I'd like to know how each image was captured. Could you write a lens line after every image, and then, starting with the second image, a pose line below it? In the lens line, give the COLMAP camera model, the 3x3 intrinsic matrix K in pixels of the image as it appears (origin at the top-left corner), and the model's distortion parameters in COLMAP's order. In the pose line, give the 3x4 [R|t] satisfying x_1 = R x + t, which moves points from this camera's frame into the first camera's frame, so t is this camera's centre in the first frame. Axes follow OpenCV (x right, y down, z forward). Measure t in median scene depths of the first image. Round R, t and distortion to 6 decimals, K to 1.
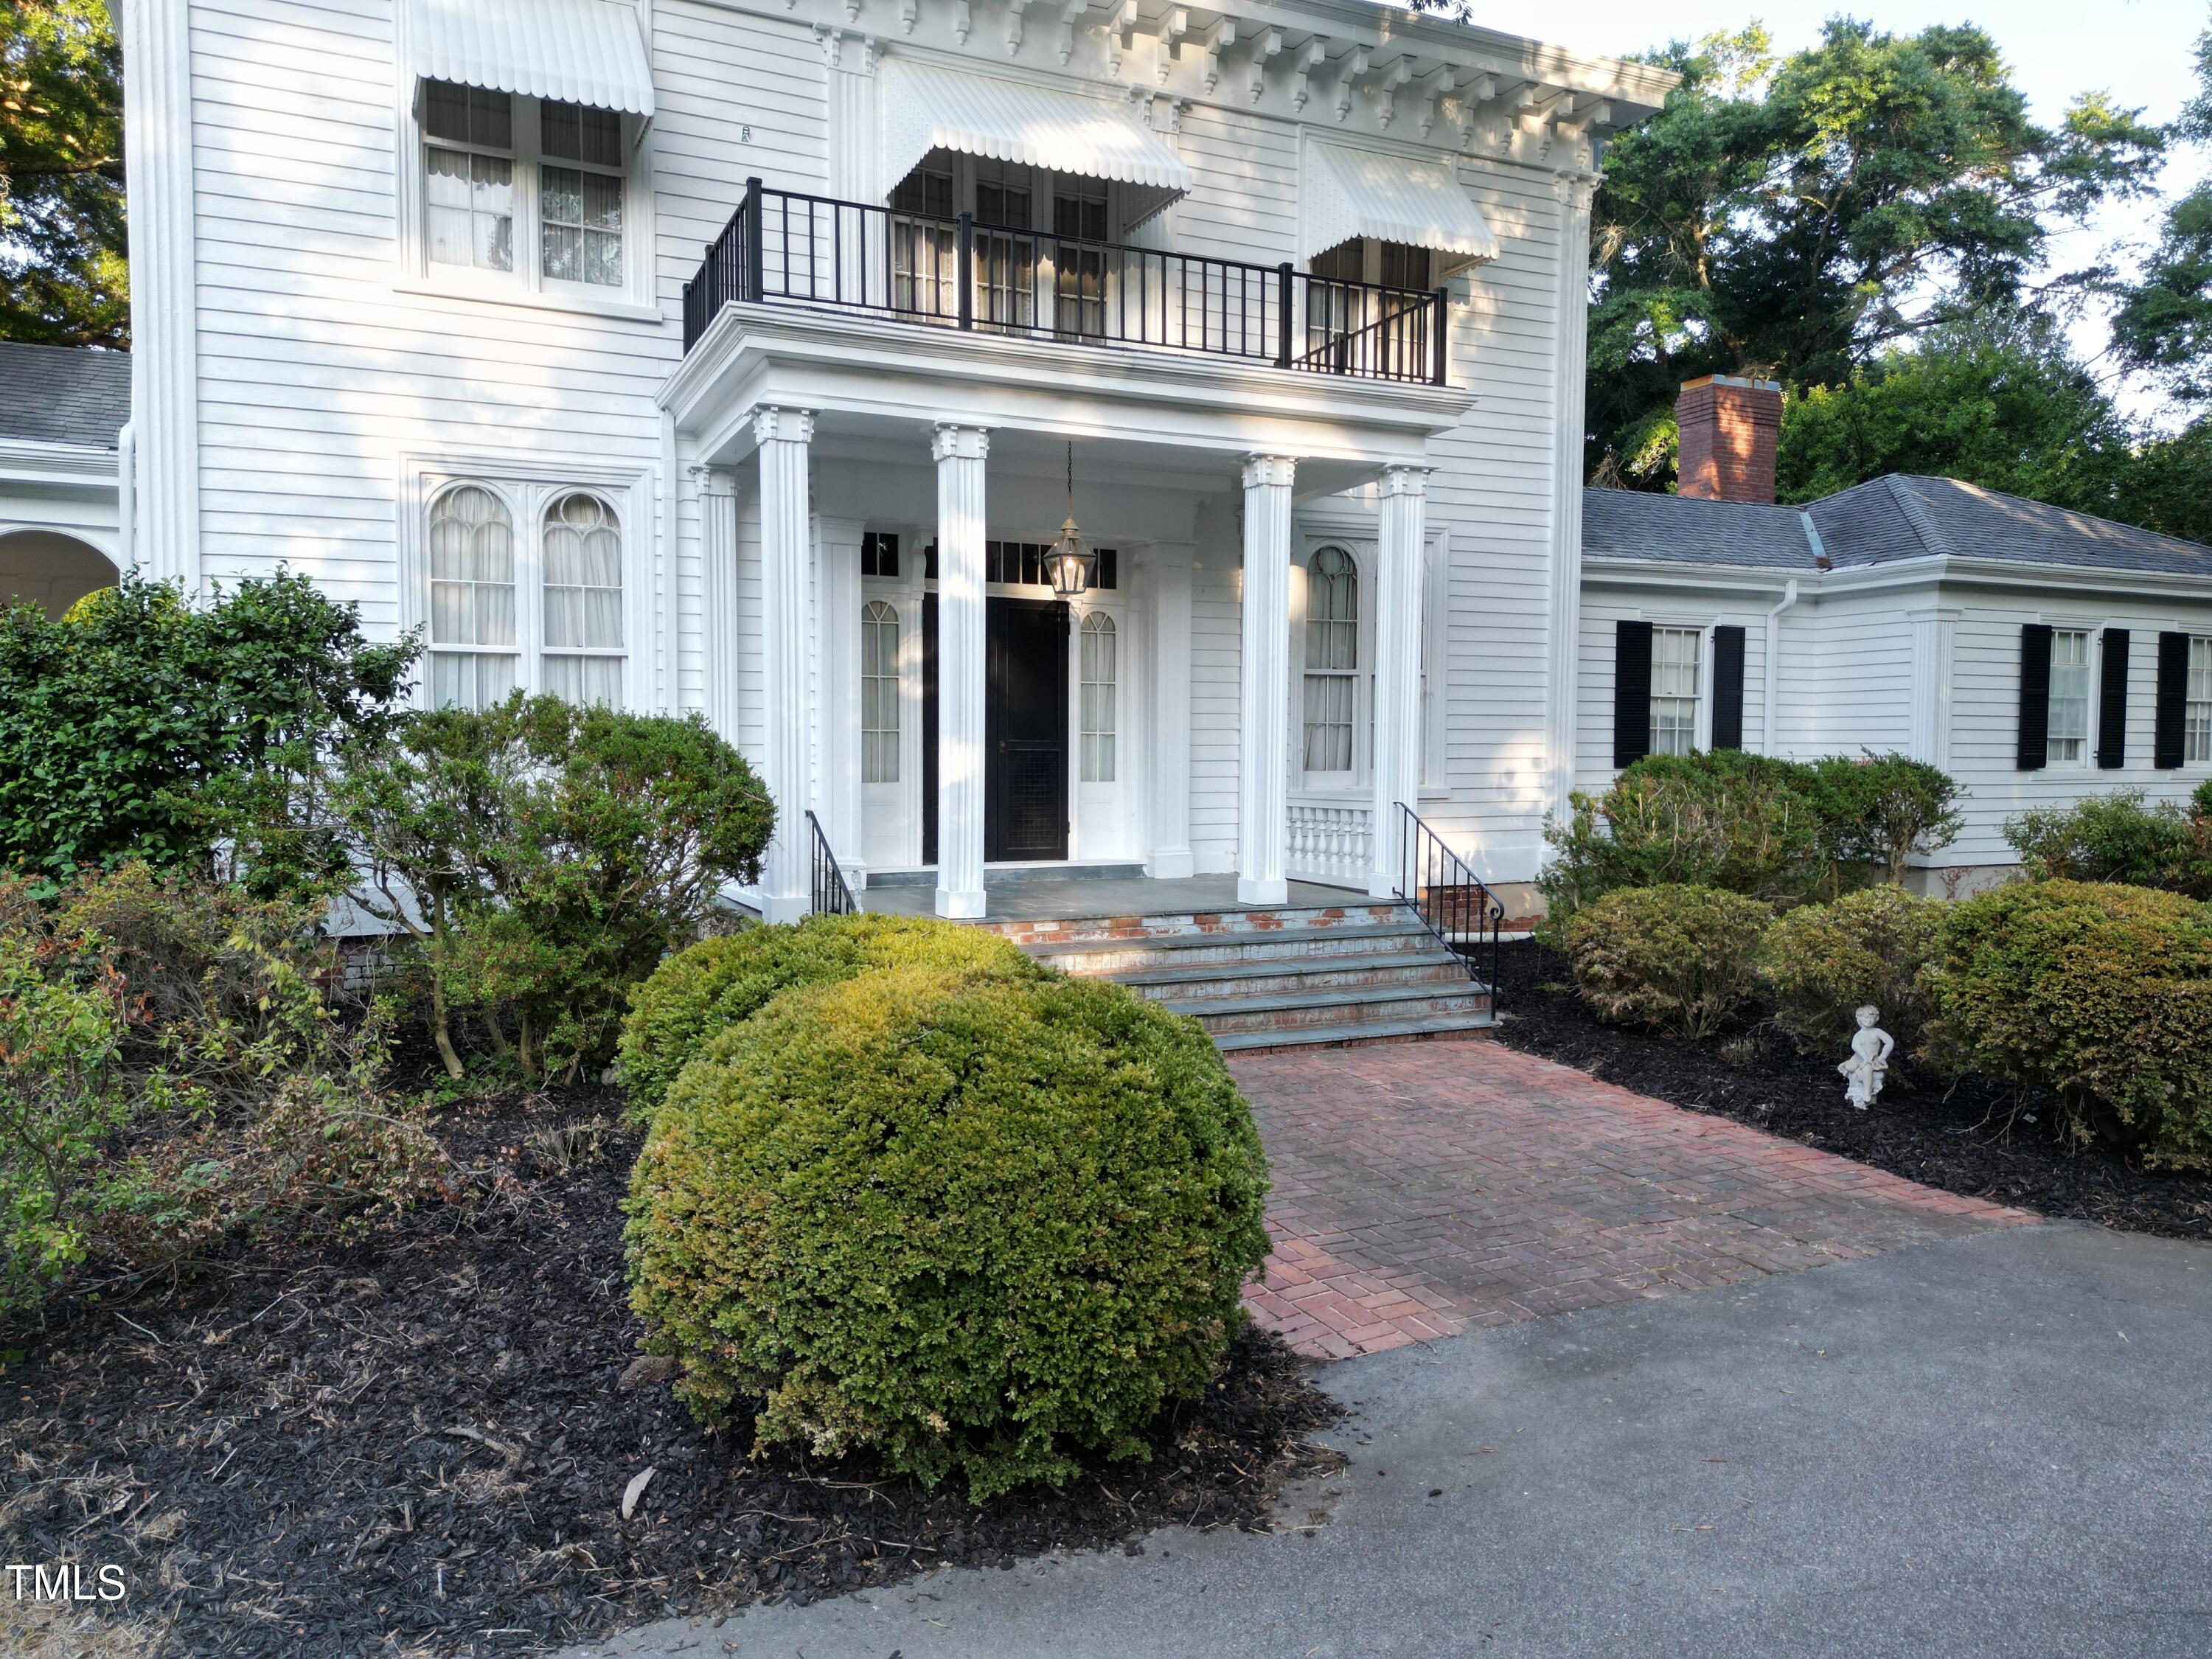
lens RADIAL K [[1554.5, 0, 1106.0], [0, 1554.5, 829.5], [0, 0, 1]] dist [0.066613, -0.060876]
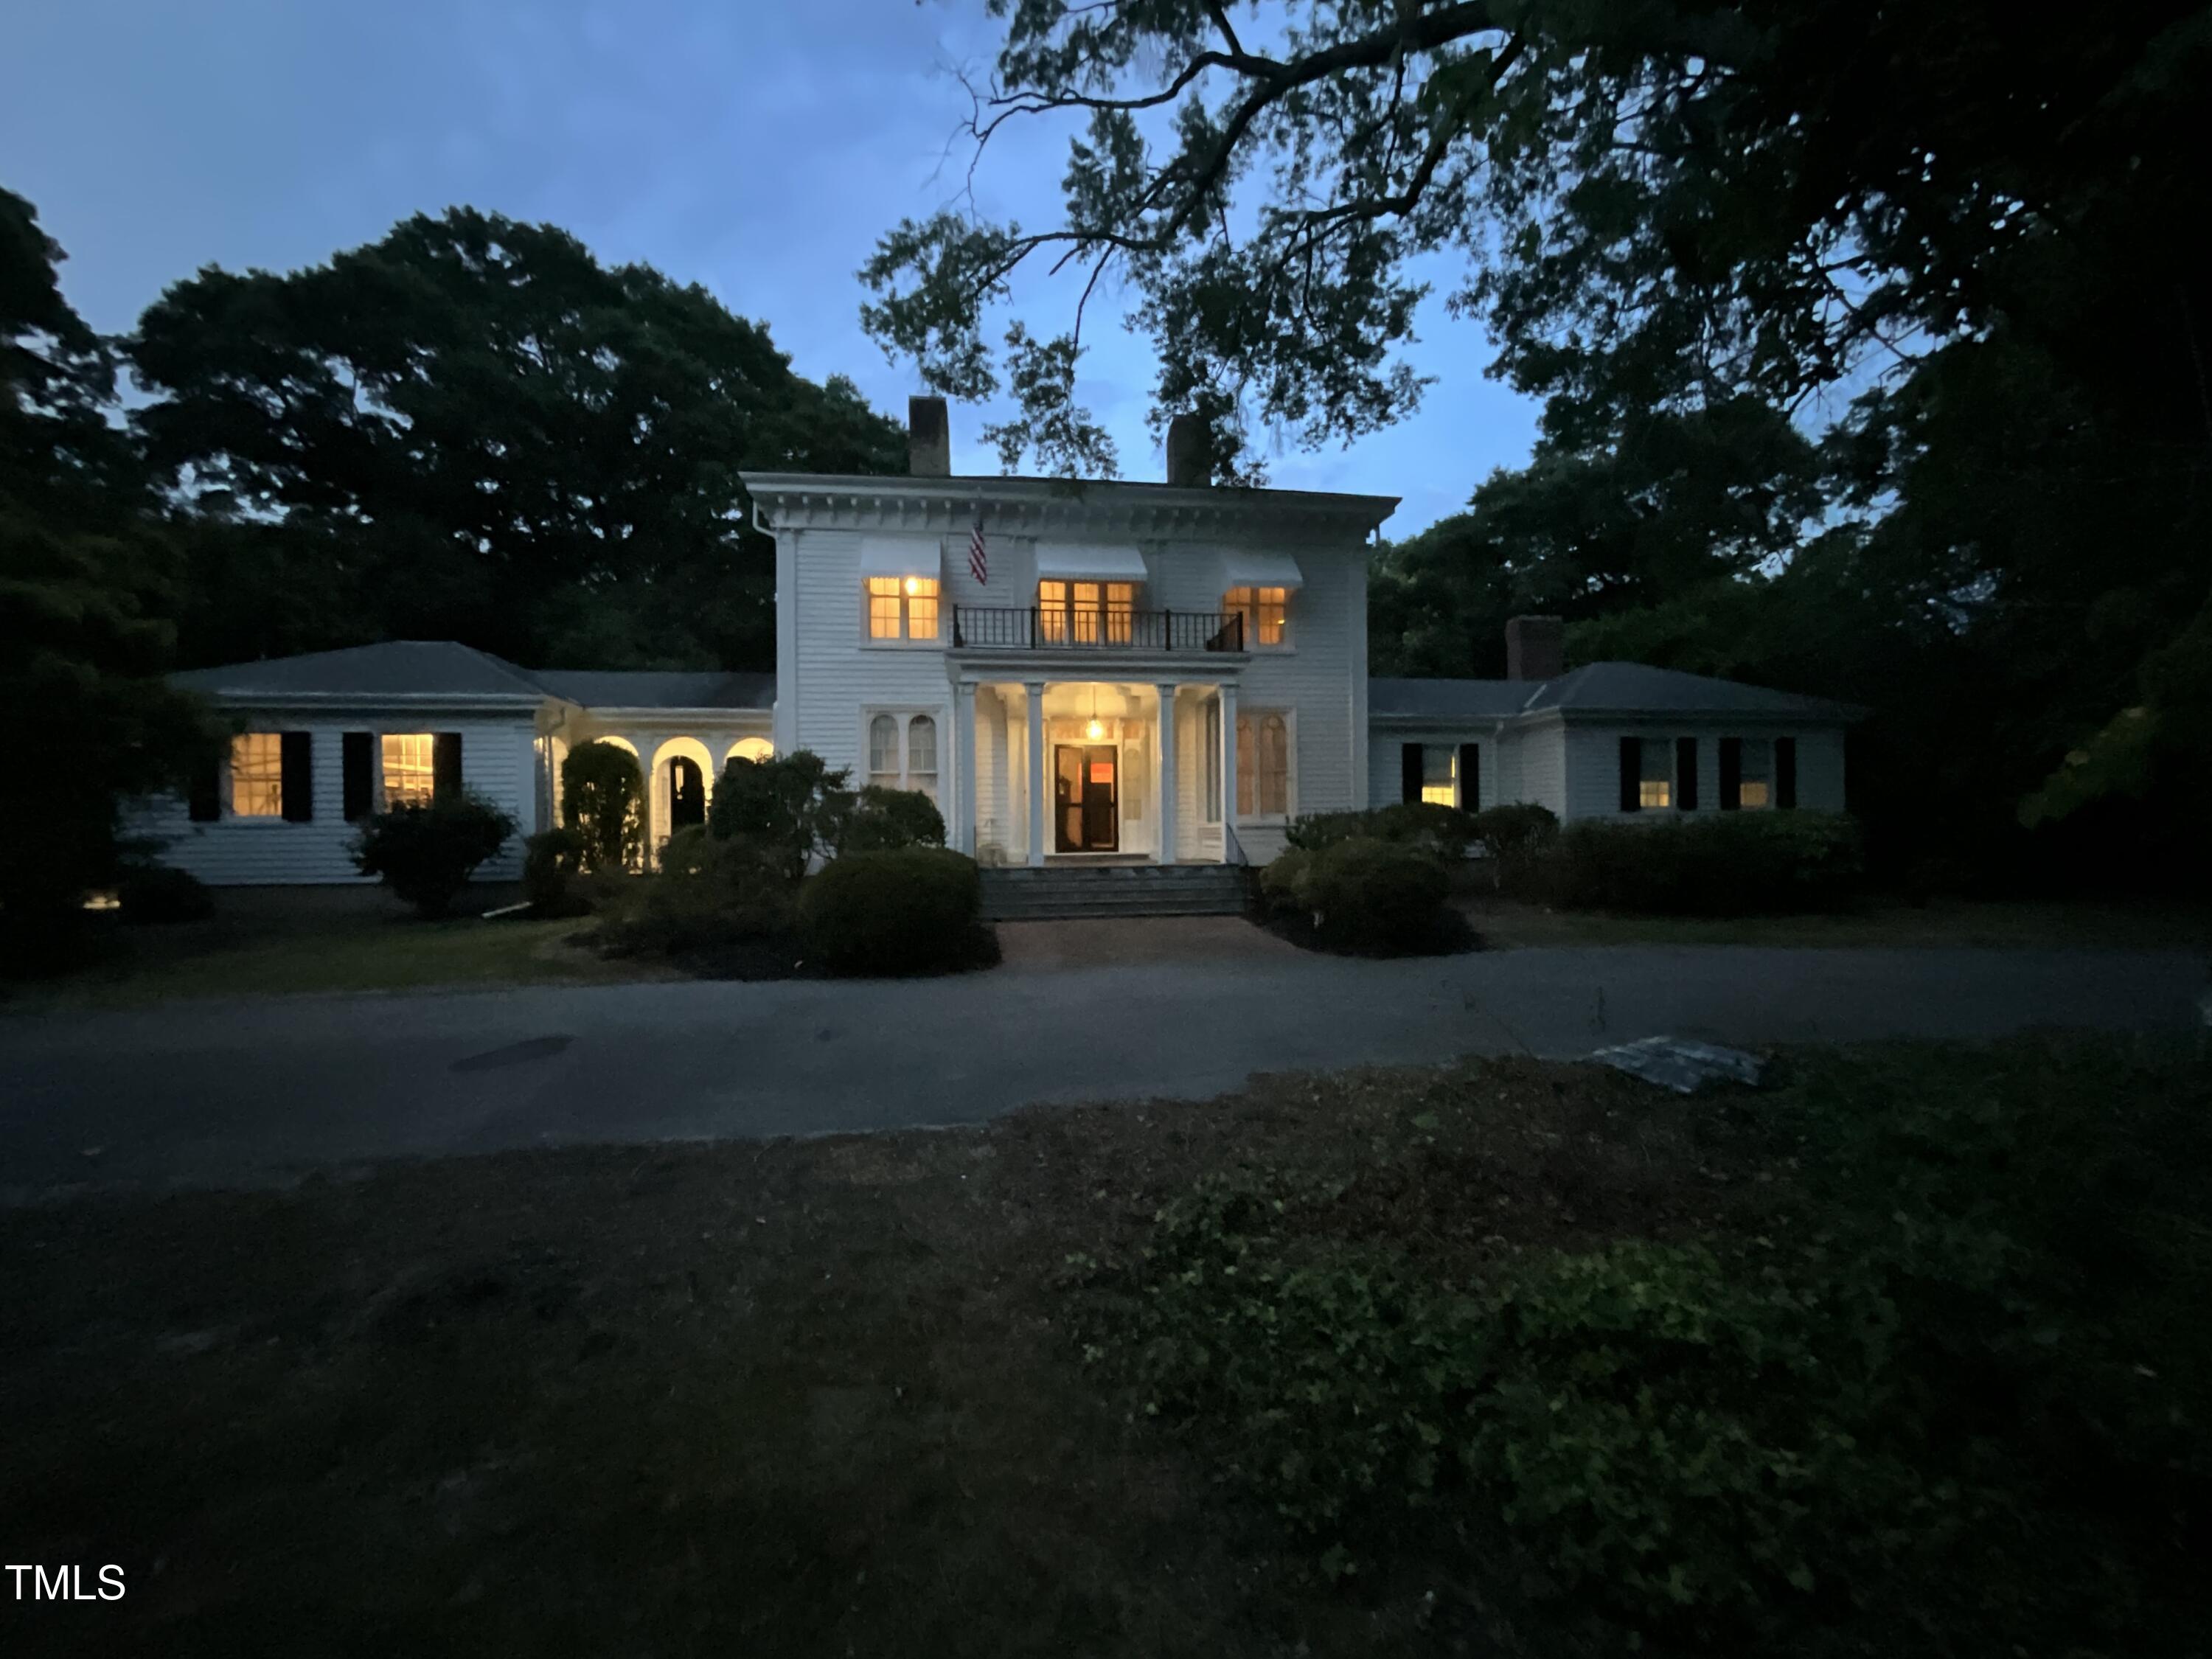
lens RADIAL K [[890.5, 0, 1105.0], [0, 890.5, 833.2], [0, 0, 1]] dist [-0.010525, -0.000031]
pose [[0.954745, -0.013667, -0.297111, 0.420148], [-0.000841, 0.998816, -0.048647, 0.065625], [0.297424, 0.046695, 0.953603, -0.364895]]
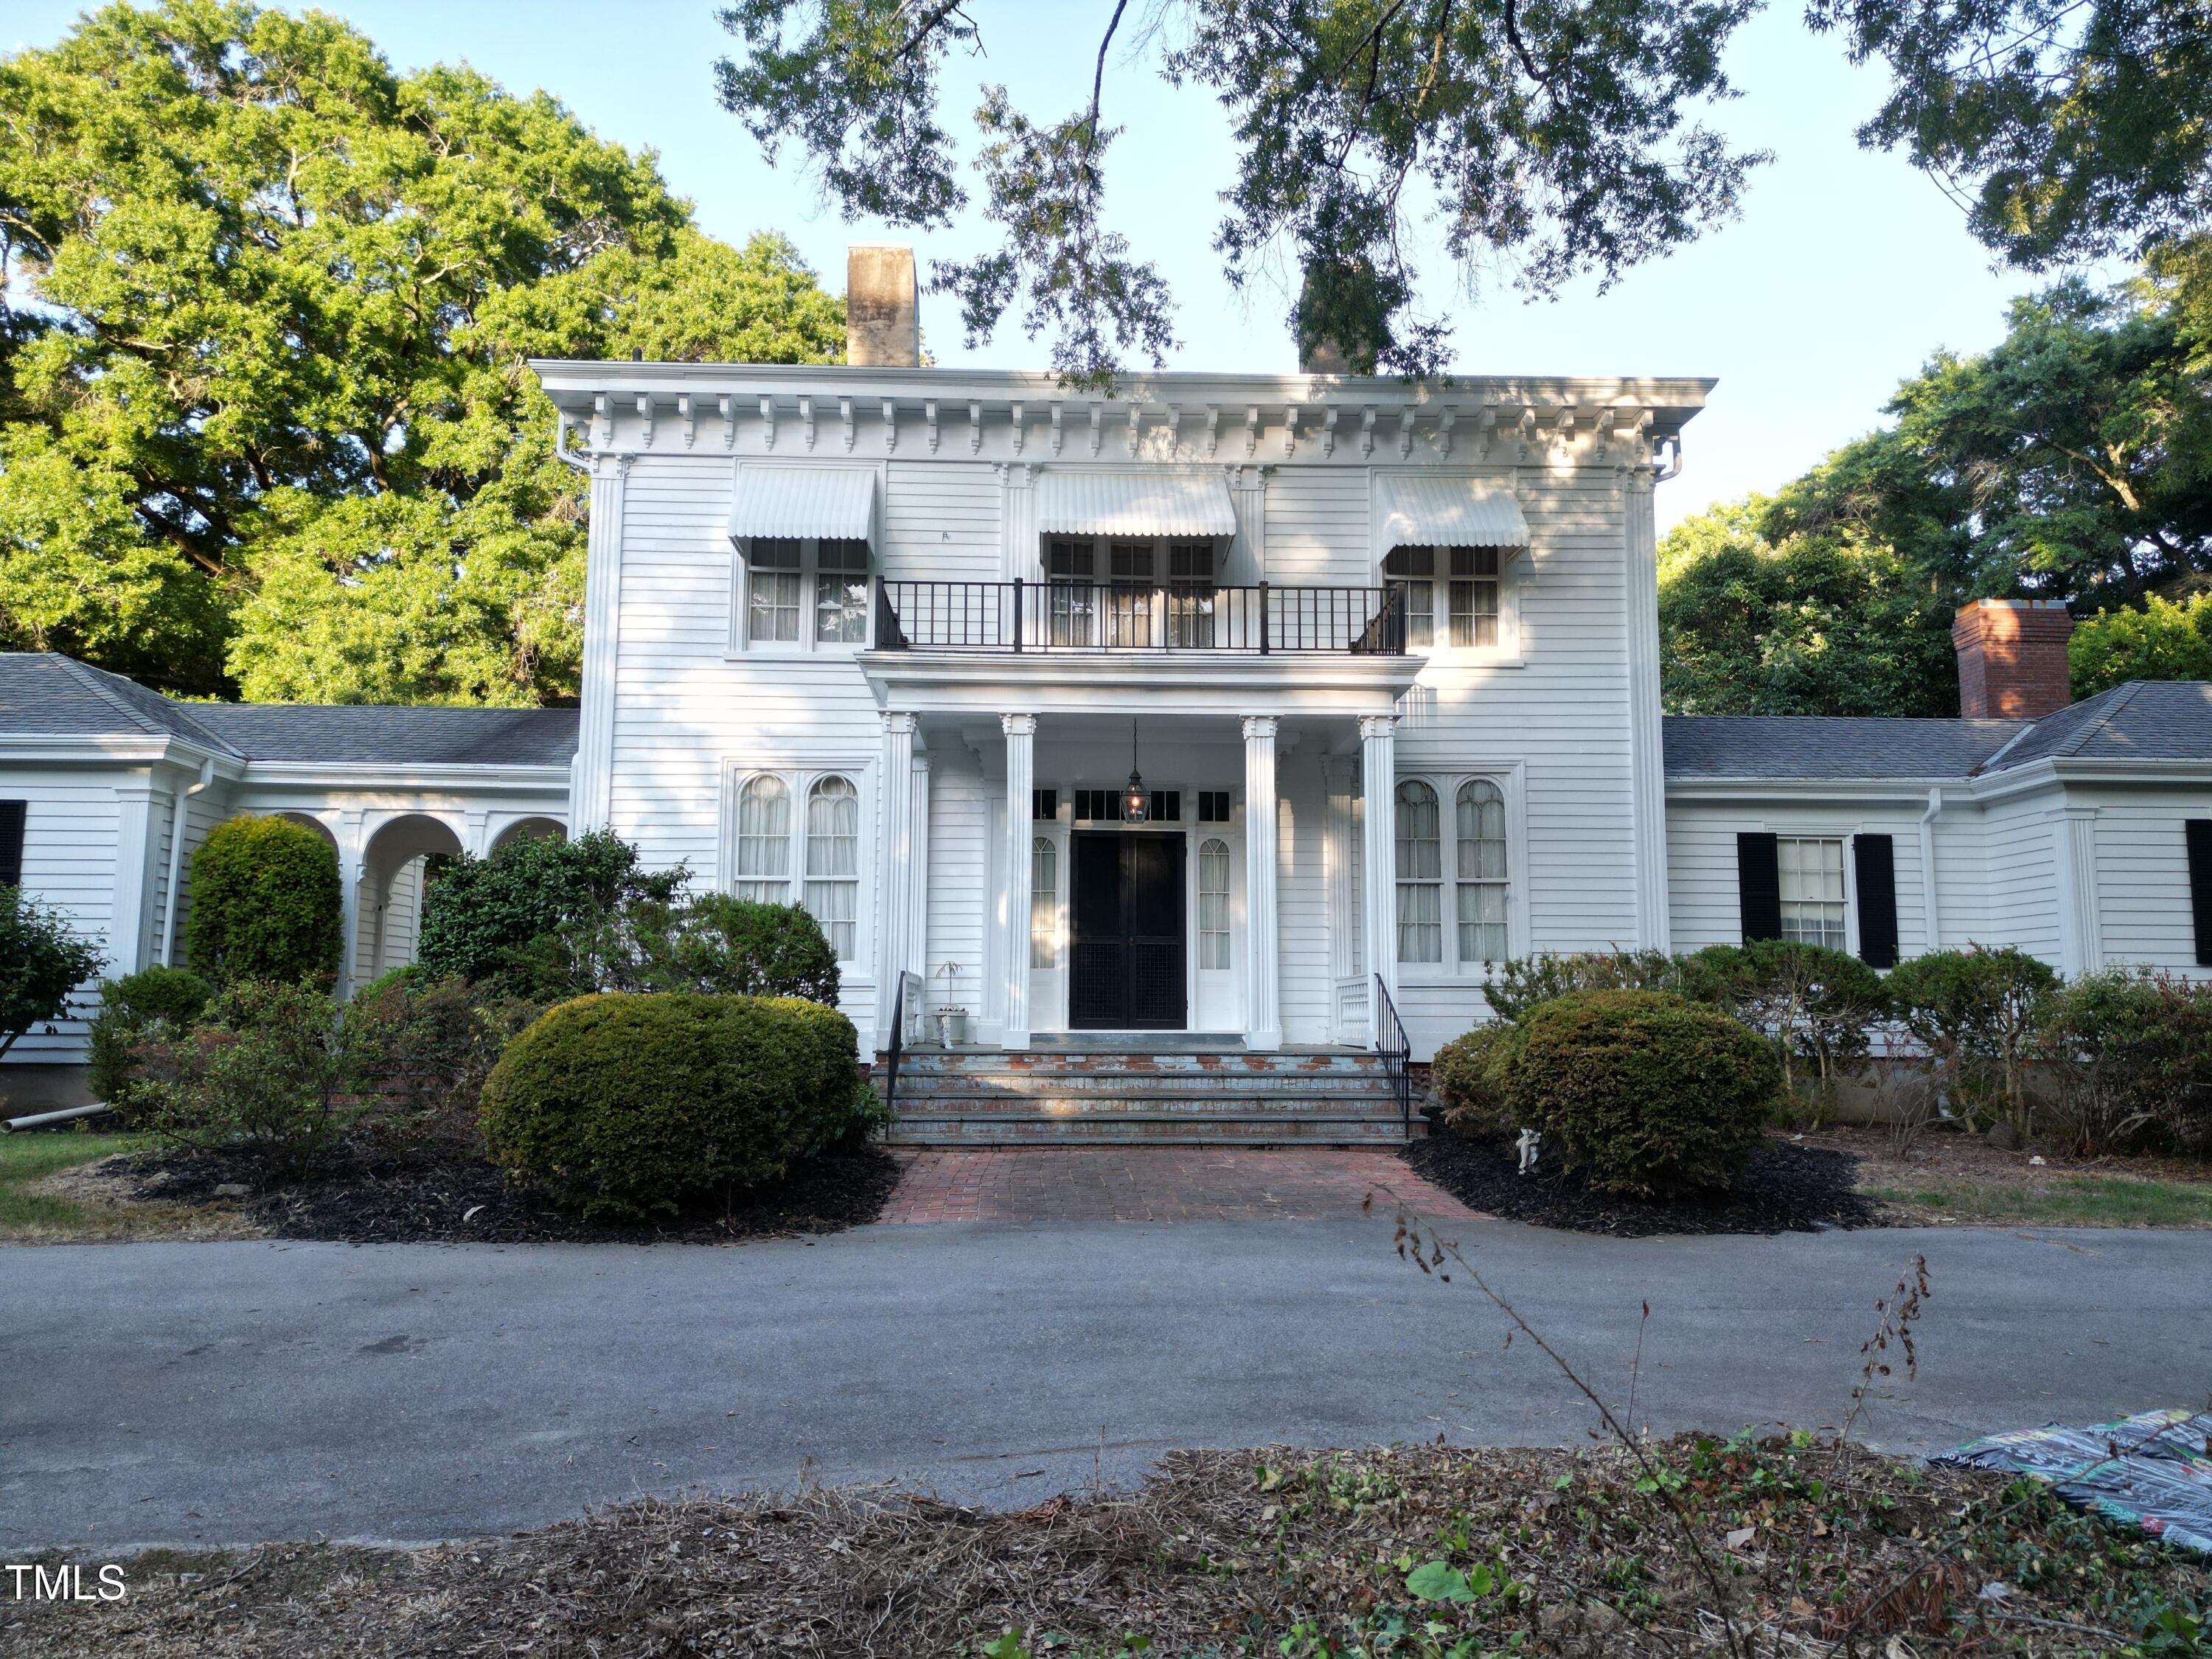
lens RADIAL K [[1554.5, 0, 1106.0], [0, 1554.5, 829.5], [0, 0, 1]] dist [0.066613, -0.060876]
pose [[0.921201, -0.047460, -0.386181, 0.485053], [-0.020354, 0.985296, -0.169642, 0.087686], [0.388553, 0.164134, 0.906690, -0.256421]]
